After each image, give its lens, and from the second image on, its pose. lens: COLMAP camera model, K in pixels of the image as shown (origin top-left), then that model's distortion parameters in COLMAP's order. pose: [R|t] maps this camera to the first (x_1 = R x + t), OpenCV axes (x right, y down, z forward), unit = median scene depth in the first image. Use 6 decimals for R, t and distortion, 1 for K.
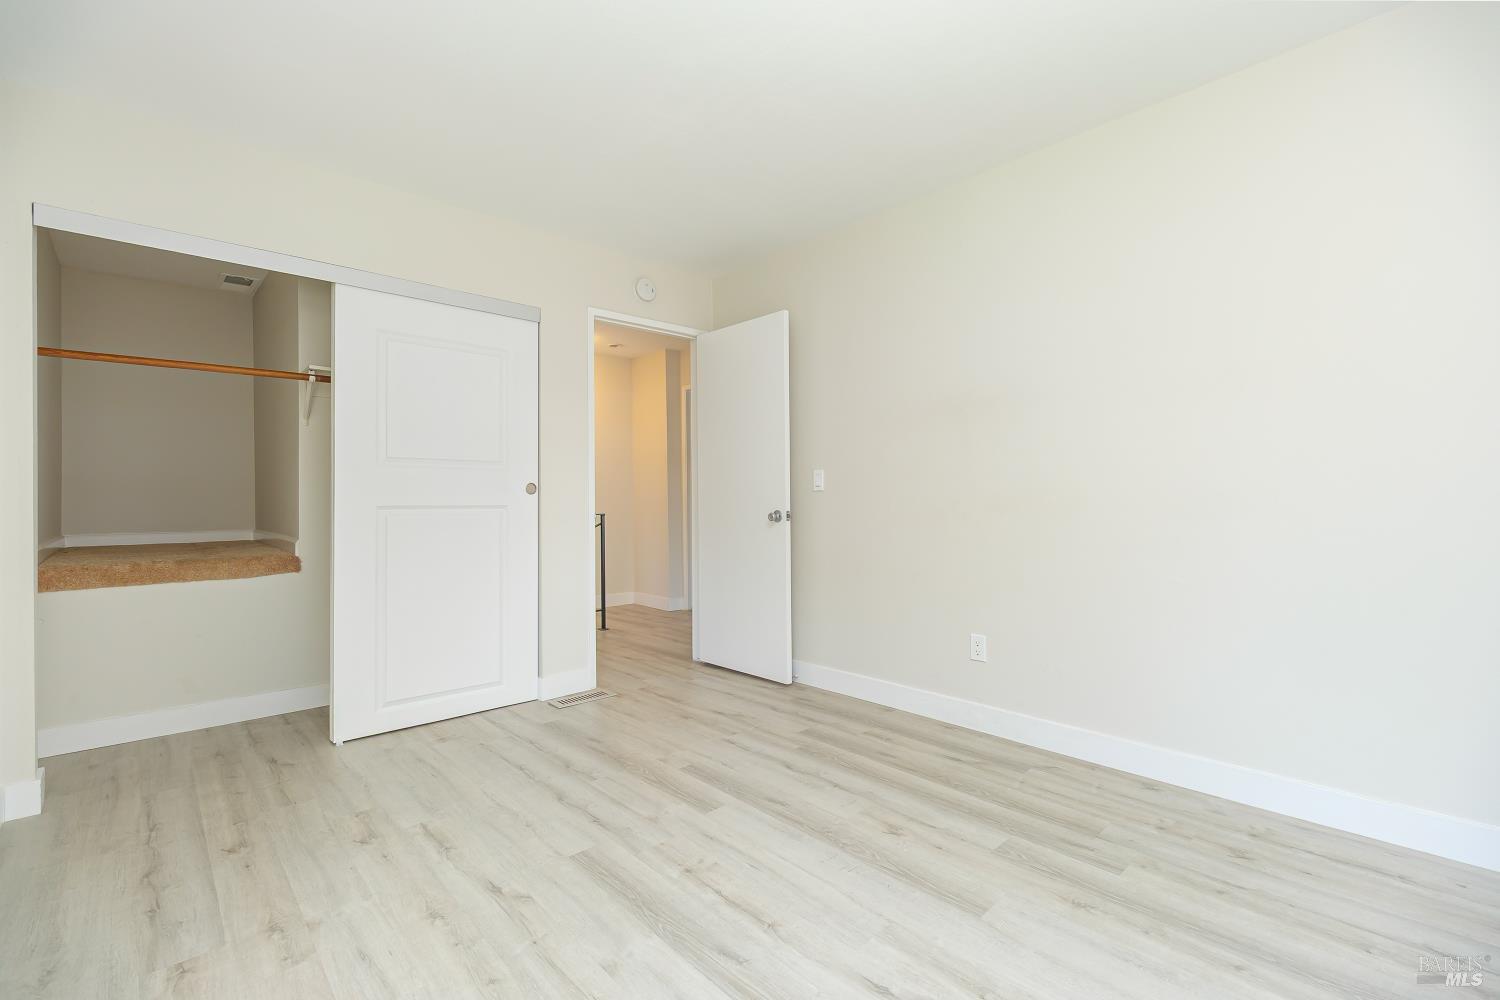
lens RADIAL K [[650.7, 0, 746.2], [0, 650.7, 496.9], [0, 0, 1]] dist [-0.001220, -0.000041]
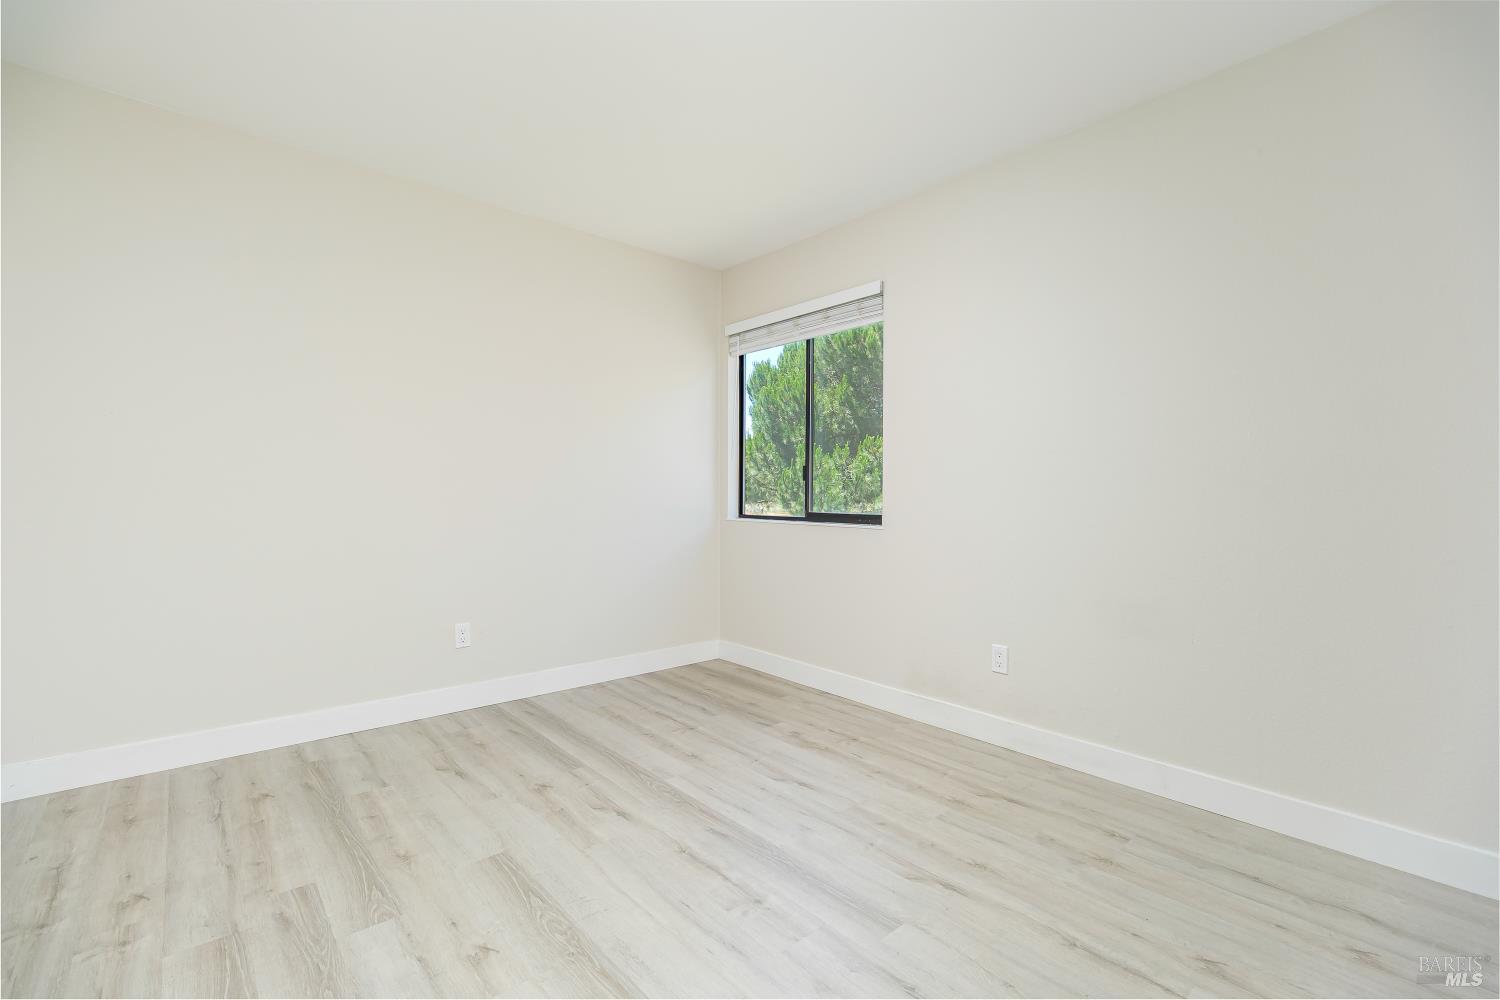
lens RADIAL K [[650.7, 0, 746.2], [0, 650.7, 496.9], [0, 0, 1]] dist [-0.001220, -0.000041]
pose [[-0.999478, 0.003145, 0.032160, -0.106881], [0.003054, 0.999991, -0.002878, 0.009180], [-0.032168, -0.002778, -0.999479, 1.974888]]
